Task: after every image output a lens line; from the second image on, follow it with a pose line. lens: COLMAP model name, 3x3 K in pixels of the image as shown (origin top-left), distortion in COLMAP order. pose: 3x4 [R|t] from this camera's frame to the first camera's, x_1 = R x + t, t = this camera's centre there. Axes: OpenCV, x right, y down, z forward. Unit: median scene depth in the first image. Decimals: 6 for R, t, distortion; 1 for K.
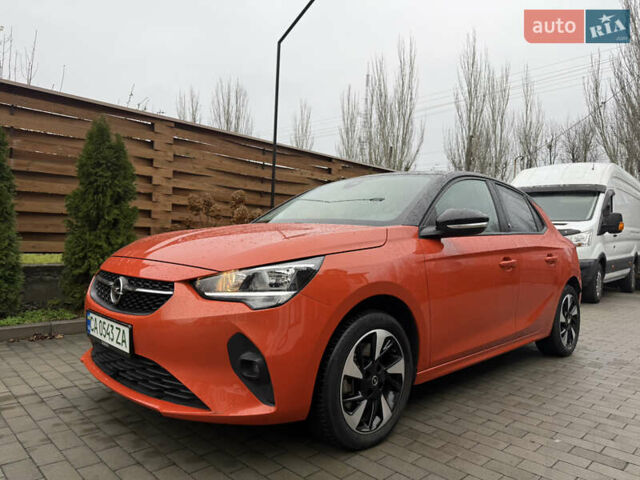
lens RADIAL K [[453.6, 0, 320.0], [0, 453.6, 240.0], [0, 0, 1]] dist [0.056798, -0.091647]
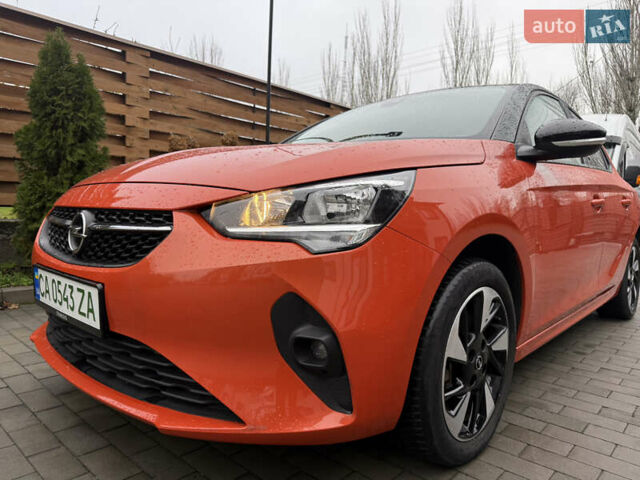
lens RADIAL K [[456.1, 0, 320.2], [0, 456.1, 236.5], [0, 0, 1]] dist [0.030228, -0.044244]
pose [[0.998818, -0.010207, 0.047528, -0.137117], [0.007168, 0.997945, 0.063674, 0.078395], [-0.048080, -0.063258, 0.996838, 0.347198]]
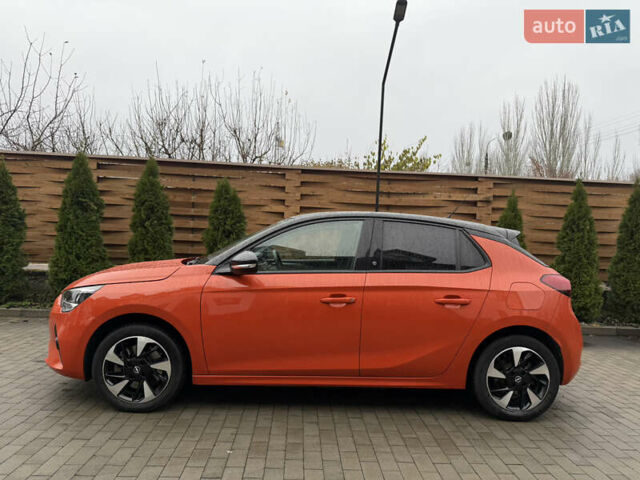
lens RADIAL K [[453.6, 0, 320.0], [0, 453.6, 240.0], [0, 0, 1]] dist [0.056798, -0.091647]
pose [[0.735284, -0.004732, -0.677742, 1.549412], [-0.011343, 0.999750, -0.019286, -0.095247], [0.677664, 0.021868, 0.735046, 0.283124]]
